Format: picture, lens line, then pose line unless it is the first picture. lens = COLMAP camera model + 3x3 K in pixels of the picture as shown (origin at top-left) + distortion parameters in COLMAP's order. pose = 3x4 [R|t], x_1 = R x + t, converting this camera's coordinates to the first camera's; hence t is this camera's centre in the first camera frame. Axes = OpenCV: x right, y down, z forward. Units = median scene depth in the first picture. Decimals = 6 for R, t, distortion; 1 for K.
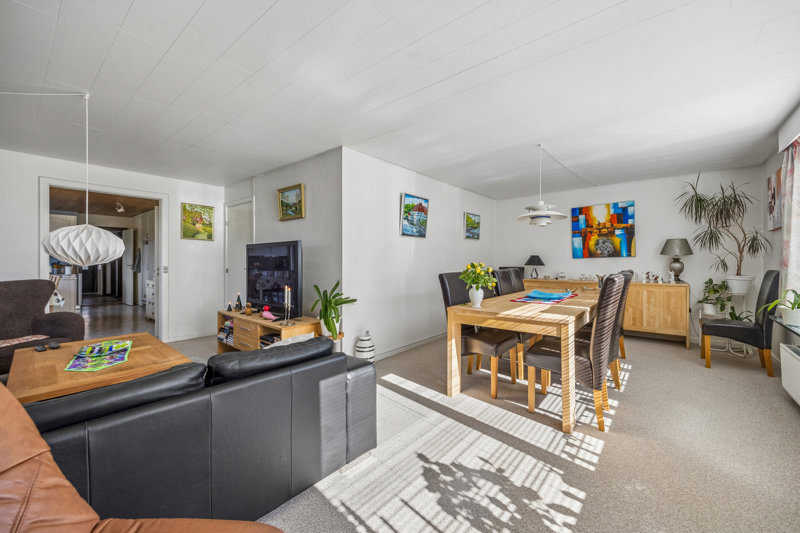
lens RADIAL K [[324.6, 0, 400.0], [0, 324.6, 266.5], [0, 0, 1]] dist [0.000866, 0.000111]
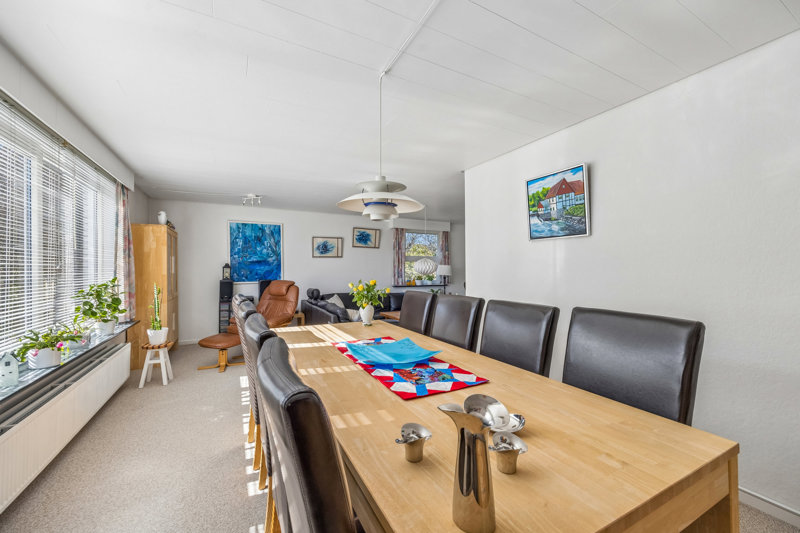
lens RADIAL K [[324.6, 0, 400.0], [0, 324.6, 266.5], [0, 0, 1]] dist [0.000866, 0.000111]
pose [[-0.393674, 0.001834, -0.919248, 0.749445], [-0.009971, 0.999931, 0.006265, -0.039631], [0.919196, 0.011633, -0.393628, 0.997053]]
